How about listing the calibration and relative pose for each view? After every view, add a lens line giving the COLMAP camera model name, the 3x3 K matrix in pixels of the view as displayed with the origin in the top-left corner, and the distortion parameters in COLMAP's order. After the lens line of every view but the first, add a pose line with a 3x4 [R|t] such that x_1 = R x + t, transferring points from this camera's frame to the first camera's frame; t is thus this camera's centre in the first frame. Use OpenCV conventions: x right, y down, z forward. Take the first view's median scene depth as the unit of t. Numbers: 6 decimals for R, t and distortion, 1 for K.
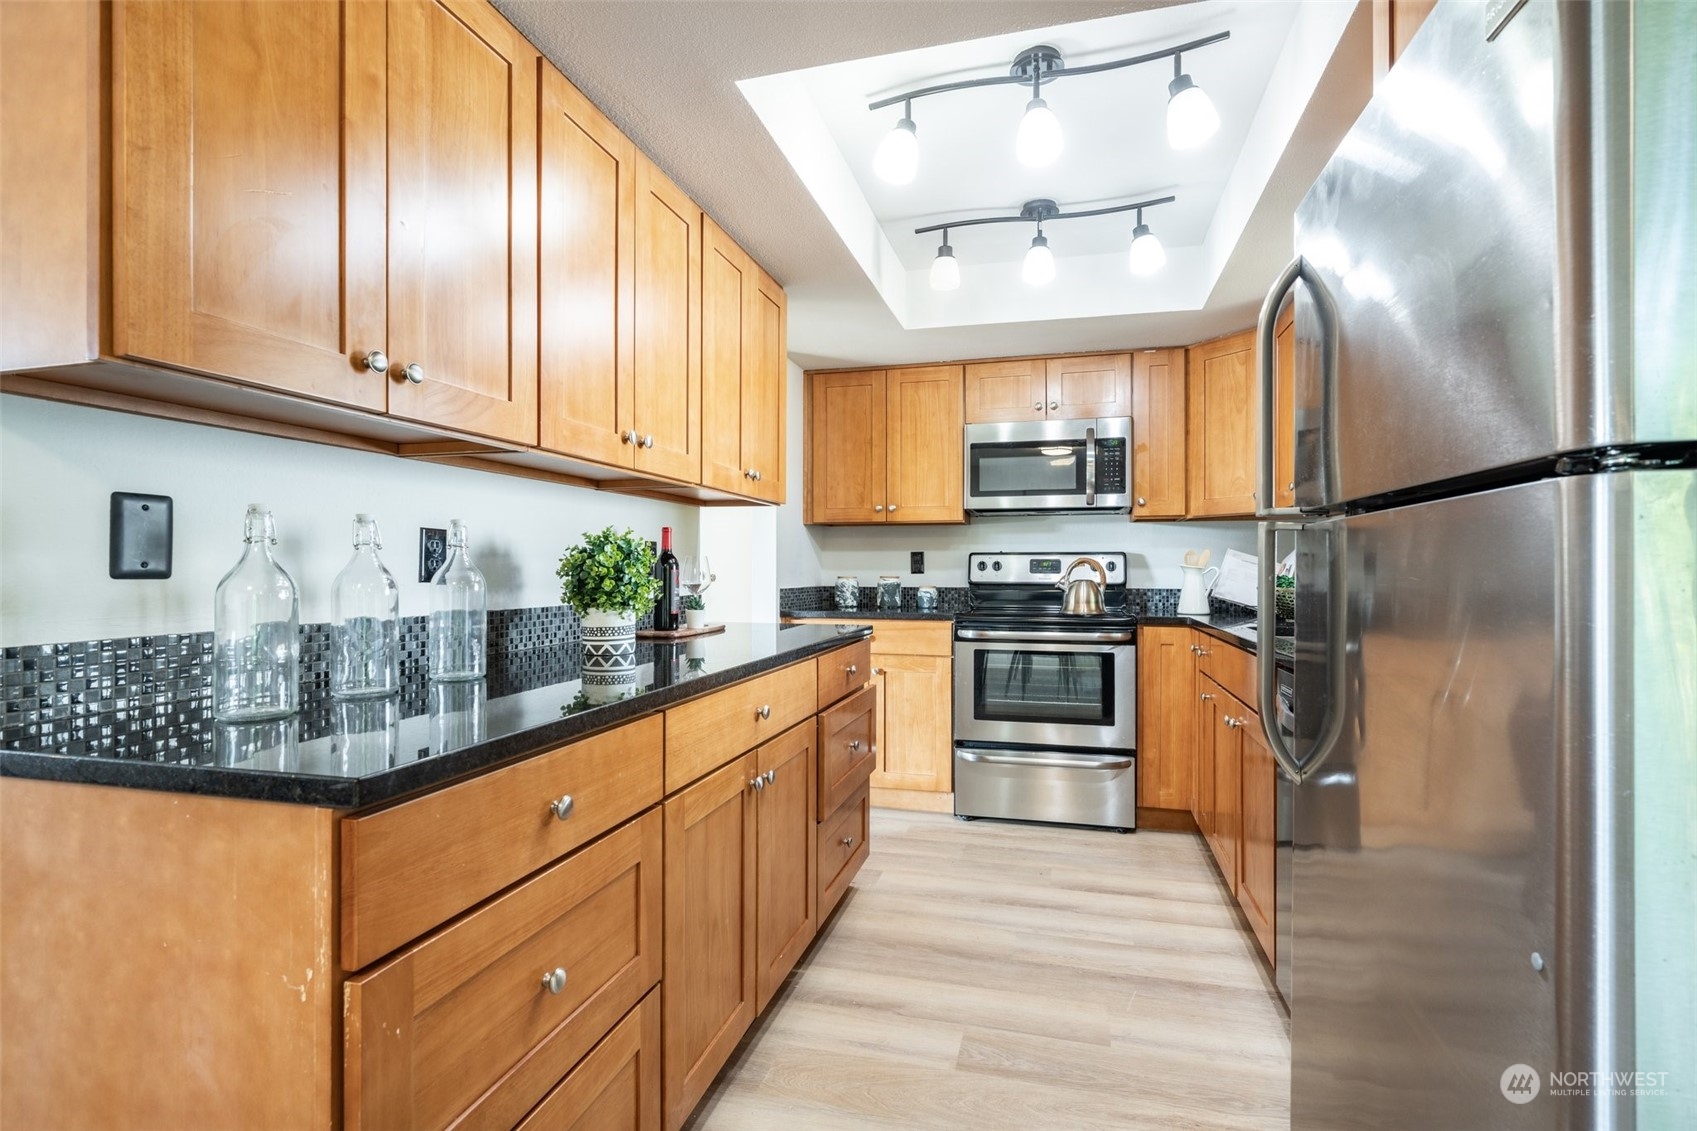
lens RADIAL K [[805.0, 0, 848.5], [0, 805.0, 565.5], [0, 0, 1]] dist [-0.002891, -0.000262]
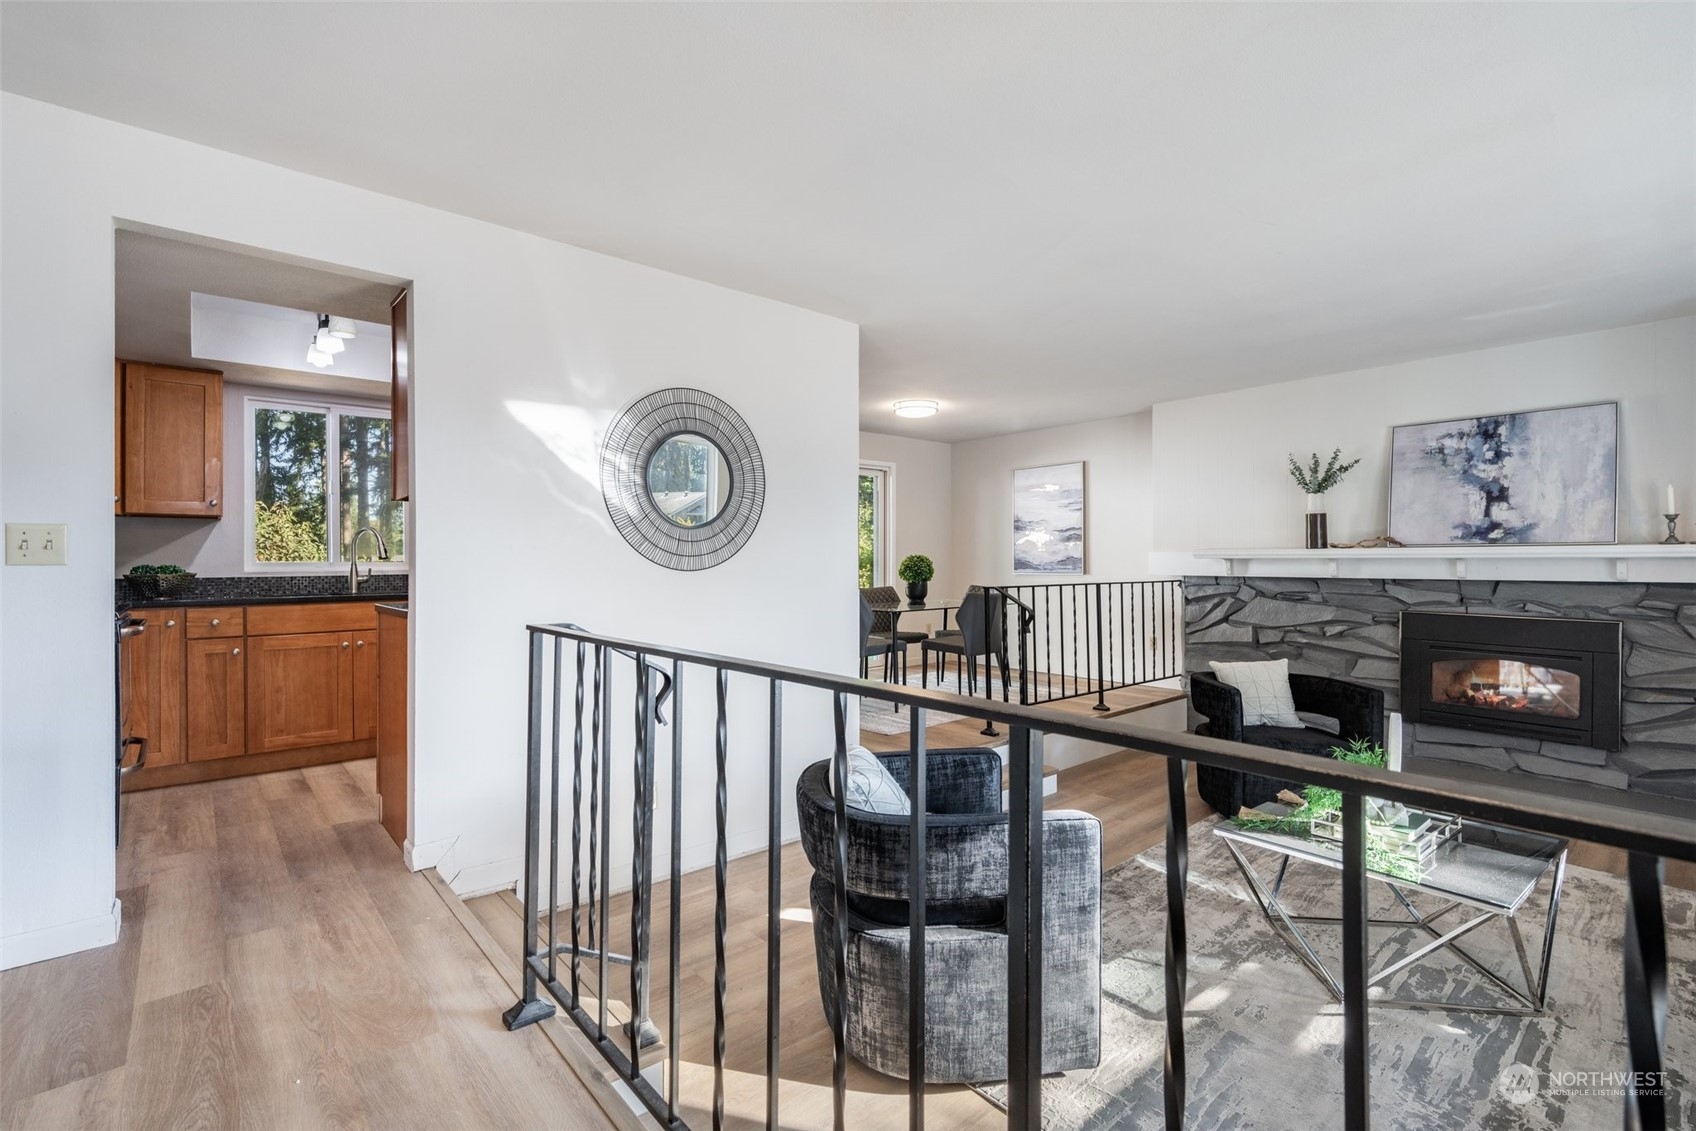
lens RADIAL K [[758.7, 0, 848.0], [0, 758.7, 565.5], [0, 0, 1]] dist [-0.002874, -0.000255]
pose [[-0.831609, -0.001572, 0.555359, -1.149550], [0.000307, 0.999995, 0.003290, 0.010392], [-0.555361, 0.002906, -0.831604, 1.479913]]
